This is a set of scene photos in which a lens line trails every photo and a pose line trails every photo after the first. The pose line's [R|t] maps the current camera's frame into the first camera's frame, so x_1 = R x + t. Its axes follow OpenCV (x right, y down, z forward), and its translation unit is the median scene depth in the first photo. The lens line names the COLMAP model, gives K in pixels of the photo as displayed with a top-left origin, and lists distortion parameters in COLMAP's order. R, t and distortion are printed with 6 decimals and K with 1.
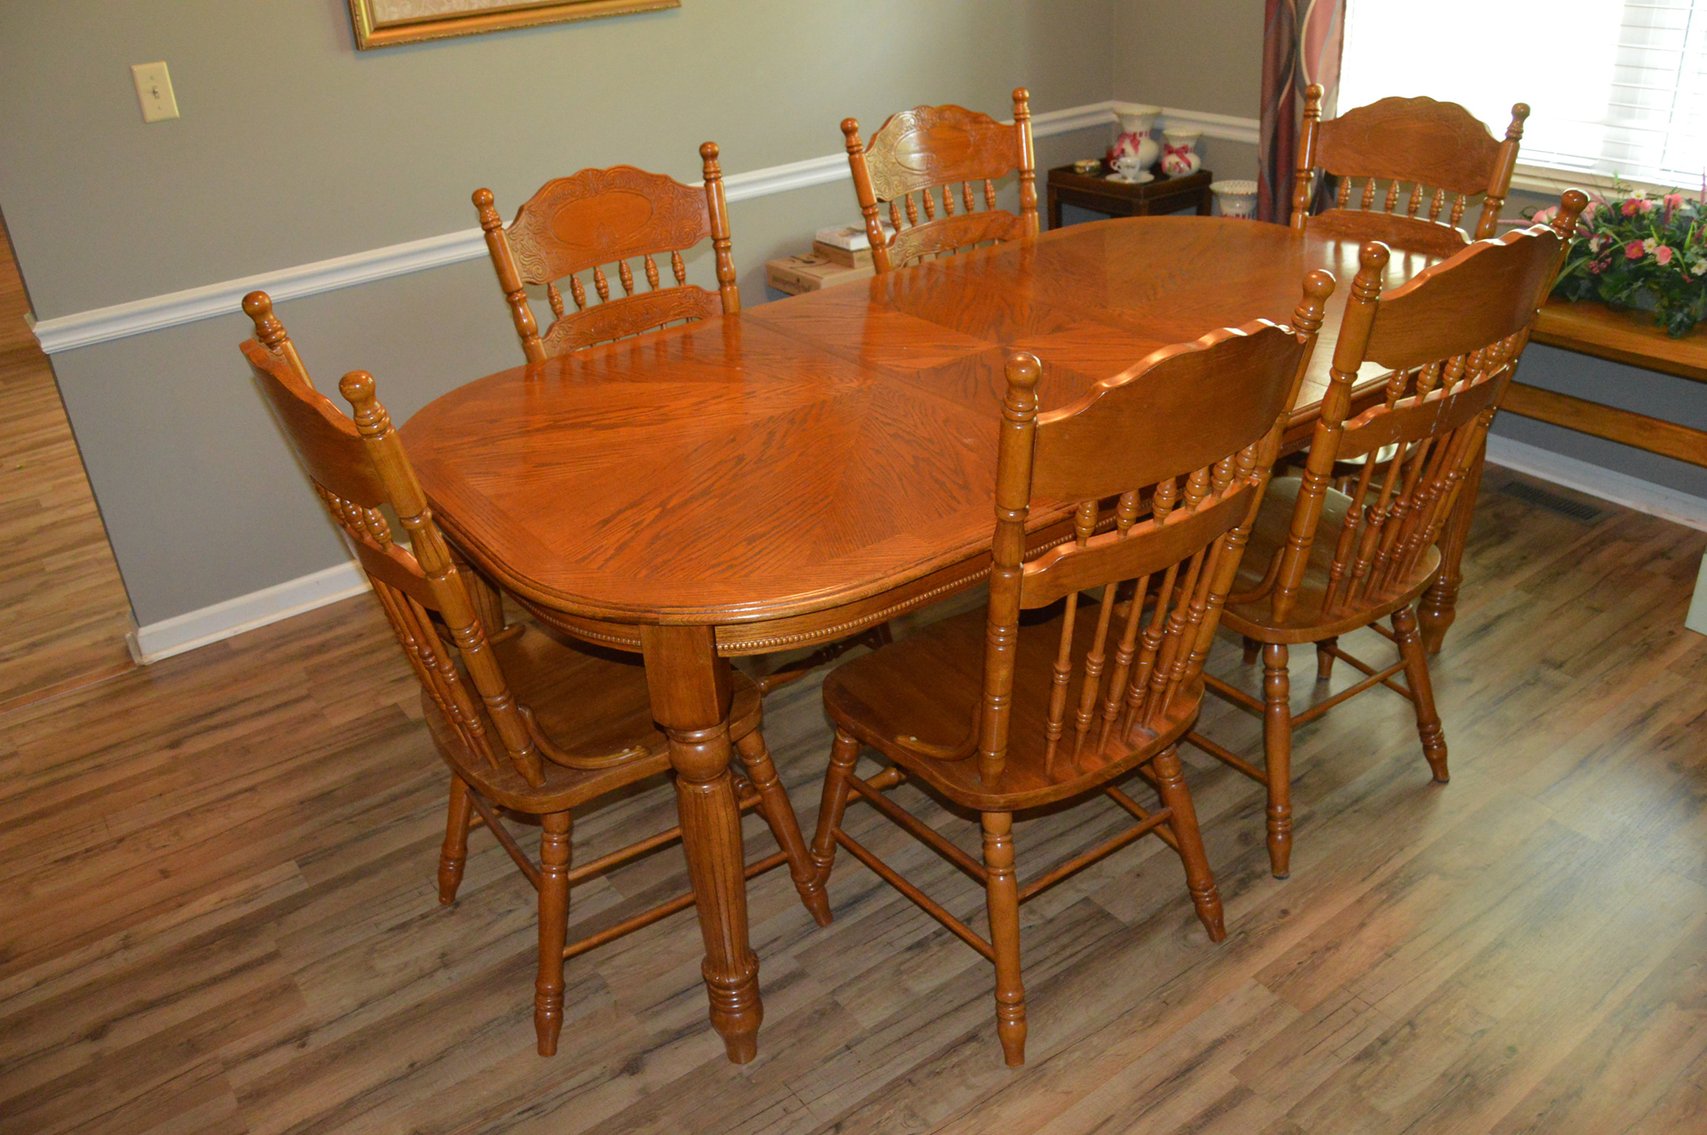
lens RADIAL K [[1361.4, 0, 852.3], [0, 1361.4, 554.4], [0, 0, 1]] dist [-0.084818, 0.012425]
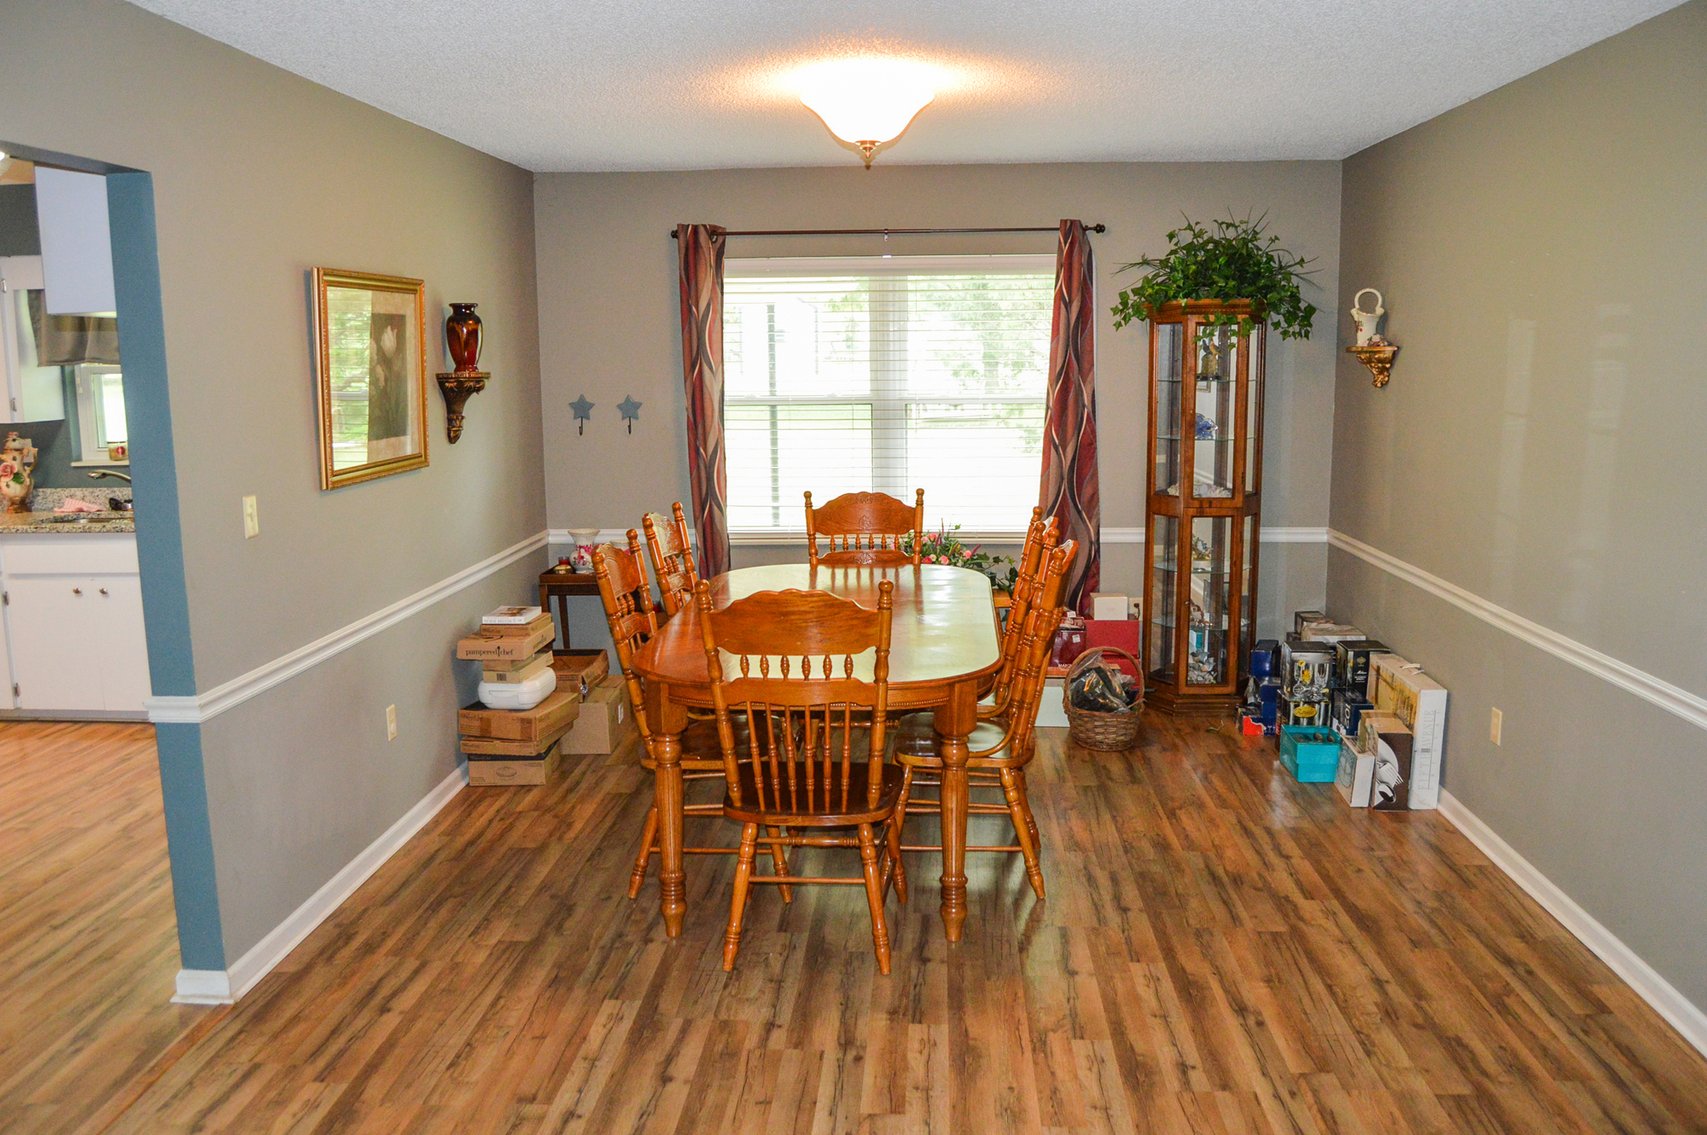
lens RADIAL K [[1361.4, 0, 863.2], [0, 1361.4, 555.8], [0, 0, 1]] dist [-0.084818, 0.012425]
pose [[0.632827, -0.065067, 0.771554, -1.157124], [0.327830, 0.925257, -0.190856, 0.135773], [-0.701468, 0.373718, 0.606859, -0.207969]]
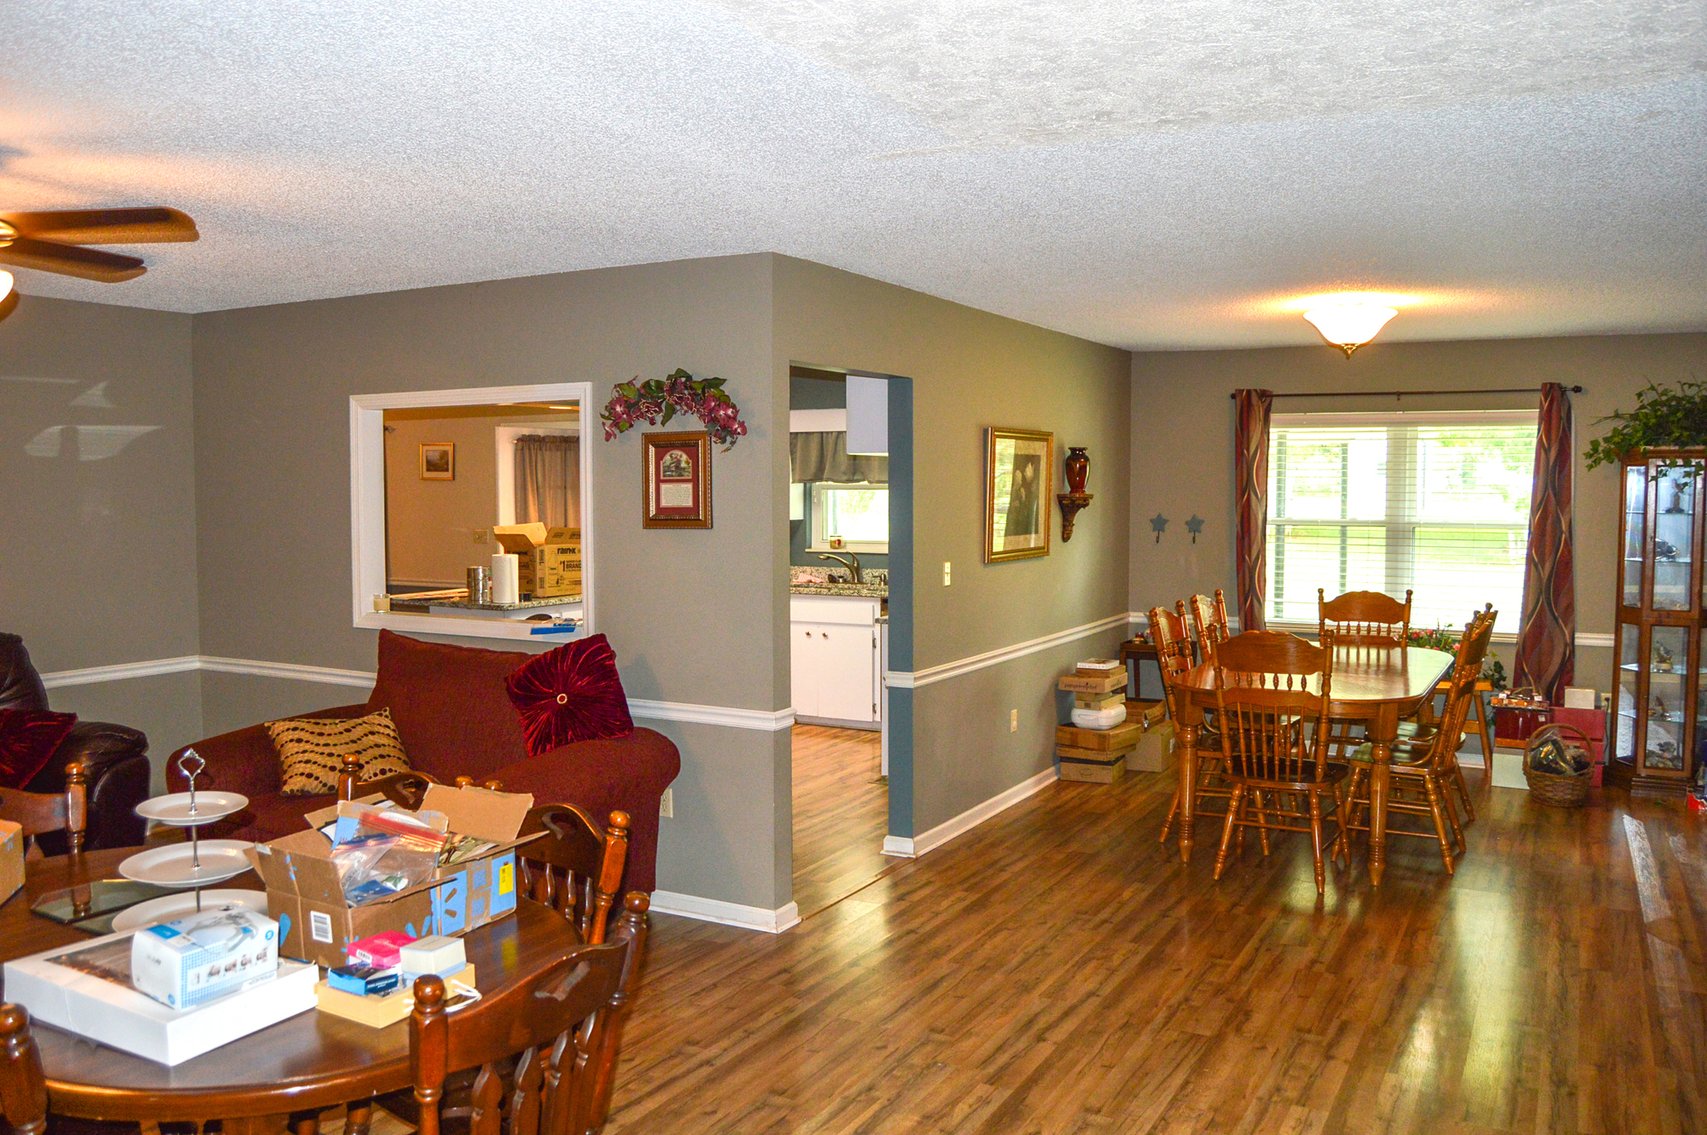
lens RADIAL K [[1361.4, 0, 864.9], [0, 1361.4, 573.5], [0, 0, 1]] dist [-0.084818, 0.012425]
pose [[0.899778, 0.030341, 0.435292, -1.623286], [0.148754, 0.916492, -0.371369, 0.467597], [-0.410209, 0.398901, 0.820126, -0.795386]]
